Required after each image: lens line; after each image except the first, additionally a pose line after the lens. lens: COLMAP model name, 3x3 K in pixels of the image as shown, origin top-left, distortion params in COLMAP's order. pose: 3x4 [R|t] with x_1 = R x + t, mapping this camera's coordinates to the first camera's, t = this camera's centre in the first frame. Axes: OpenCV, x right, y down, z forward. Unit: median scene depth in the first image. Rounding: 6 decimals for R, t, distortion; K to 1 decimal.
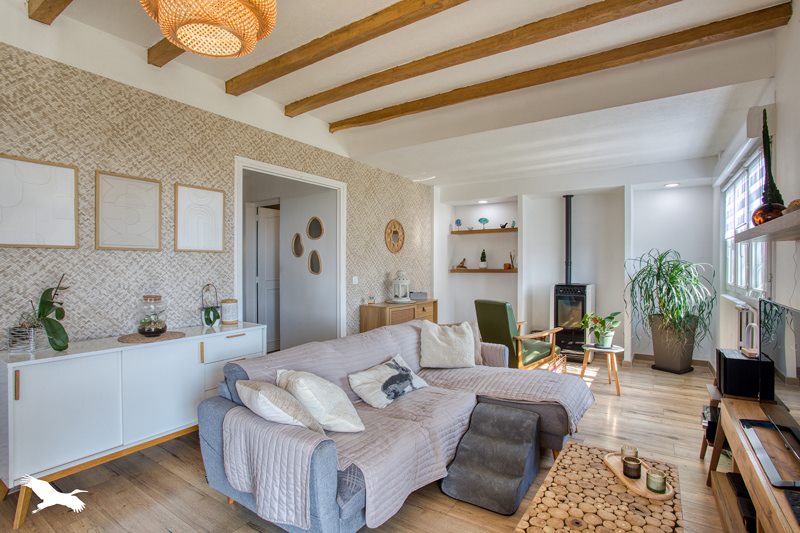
lens RADIAL K [[399.4, 0, 401.5], [0, 399.4, 265.1], [0, 0, 1]] dist [-0.003667, -0.000133]
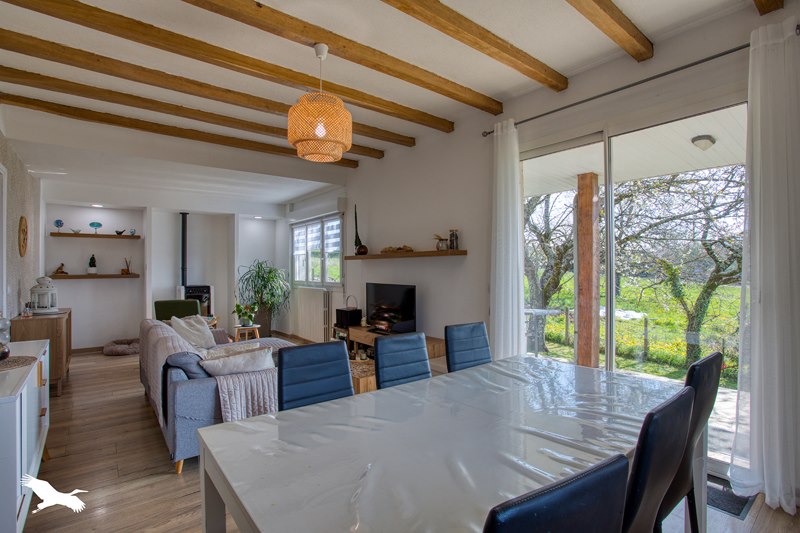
lens RADIAL K [[399.4, 0, 400.2], [0, 399.4, 268.4], [0, 0, 1]] dist [-0.003667, -0.000133]
pose [[0.366060, 0.001170, 0.930590, -0.435345], [0.000920, 0.999998, -0.001619, -0.003039], [-0.930591, 0.001449, 0.366058, -0.048917]]
